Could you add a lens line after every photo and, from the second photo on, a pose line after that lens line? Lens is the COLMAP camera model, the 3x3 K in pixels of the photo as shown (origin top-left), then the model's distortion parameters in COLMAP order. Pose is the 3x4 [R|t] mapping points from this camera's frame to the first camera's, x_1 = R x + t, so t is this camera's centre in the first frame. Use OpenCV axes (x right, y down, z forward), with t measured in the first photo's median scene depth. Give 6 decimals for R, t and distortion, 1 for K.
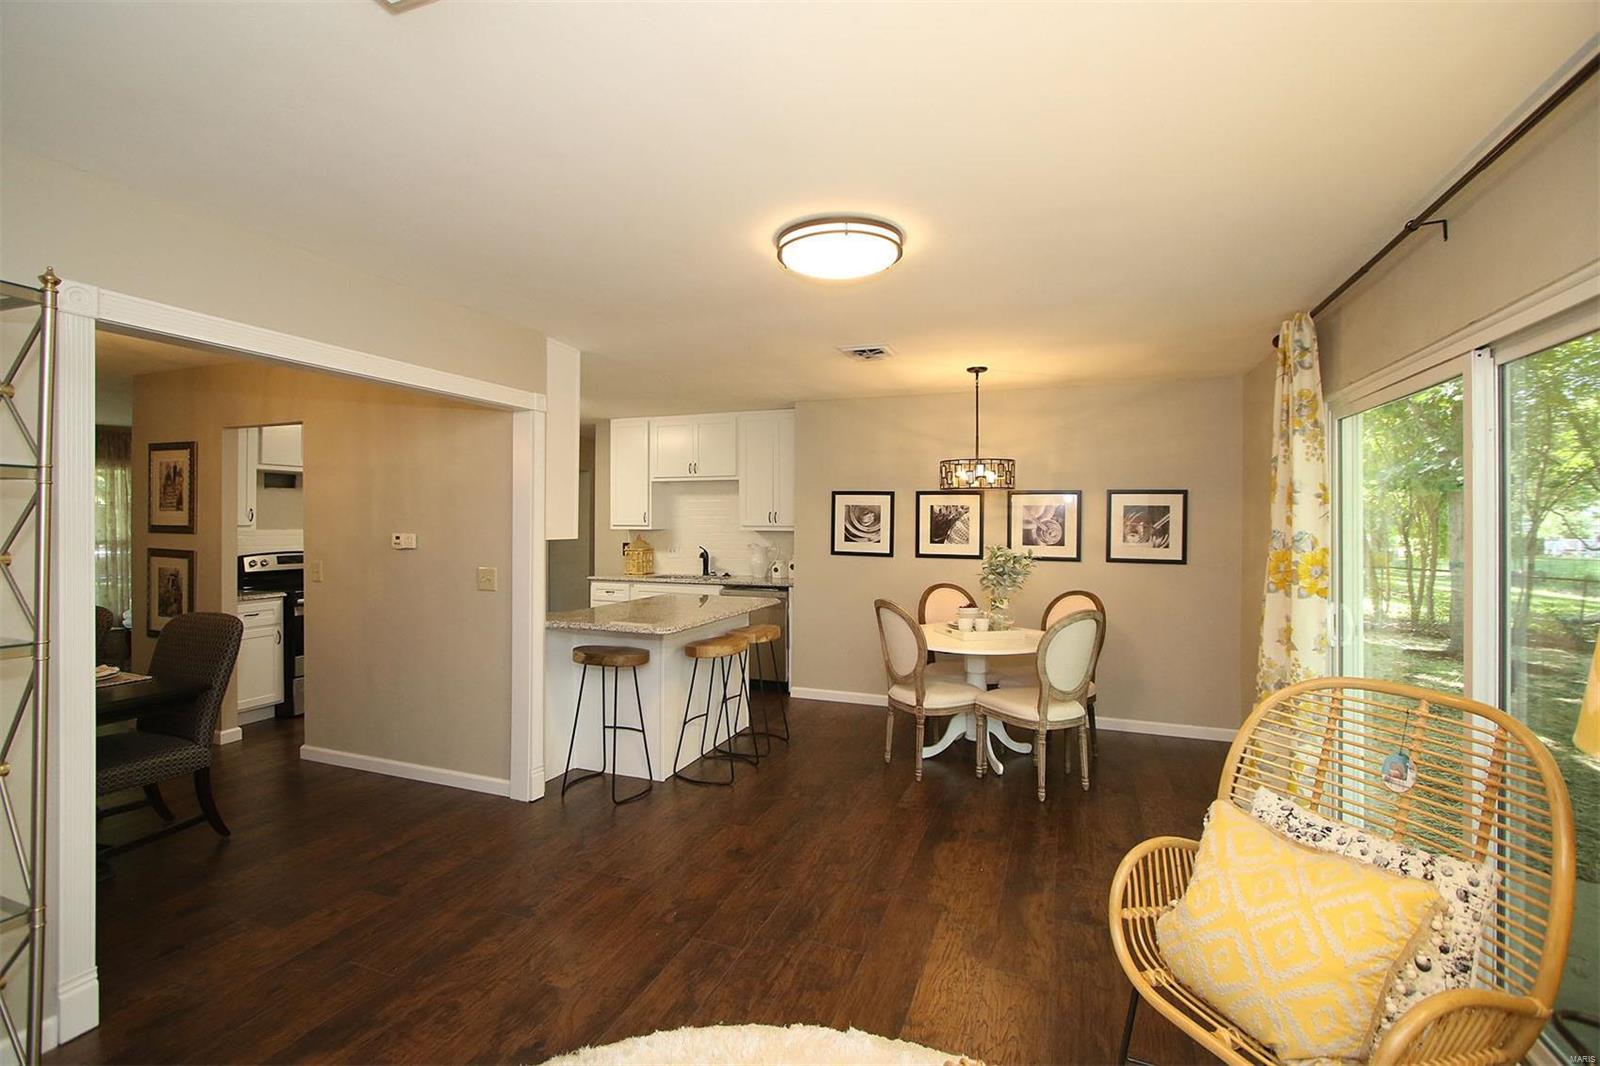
lens RADIAL K [[735.4, 0, 793.0], [0, 735.4, 518.6], [0, 0, 1]] dist [-0.001179, -0.000531]
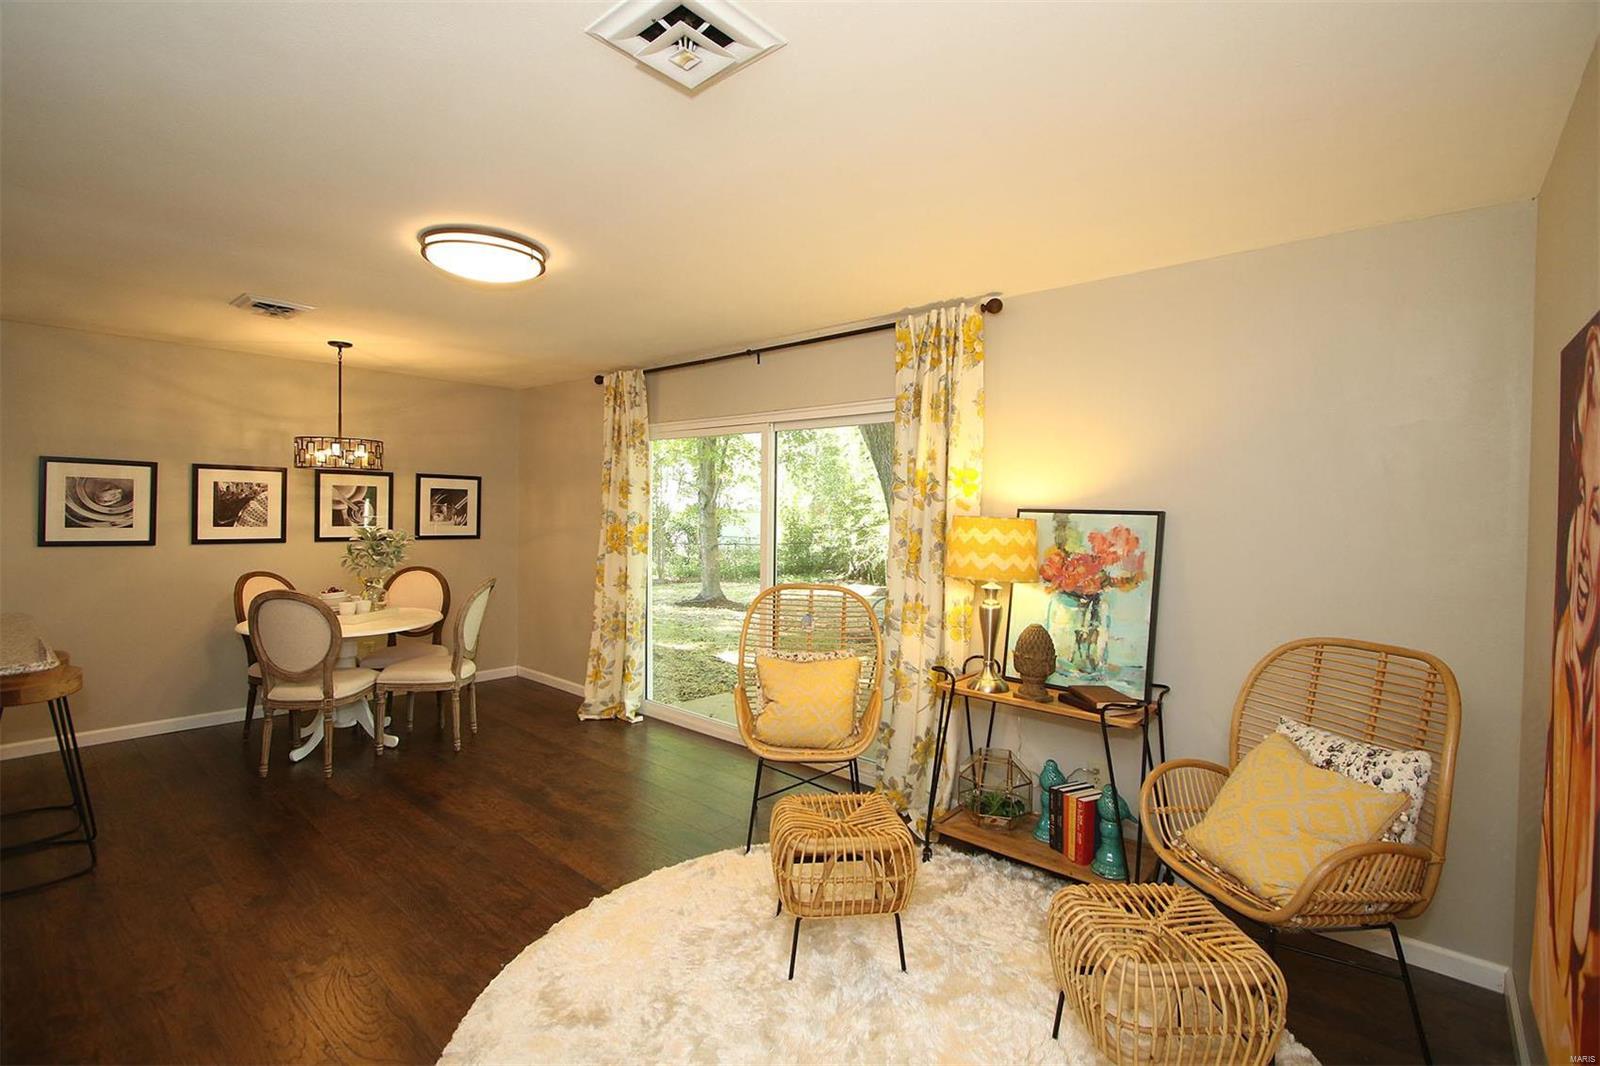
lens RADIAL K [[725.1, 0, 803.1], [0, 725.1, 516.2], [0, 0, 1]] dist [-0.002407, 0.000357]
pose [[0.349049, -0.012473, 0.937022, -0.389100], [-0.014713, 0.999715, 0.018788, -0.004187], [-0.936989, -0.020344, 0.348766, 0.088893]]
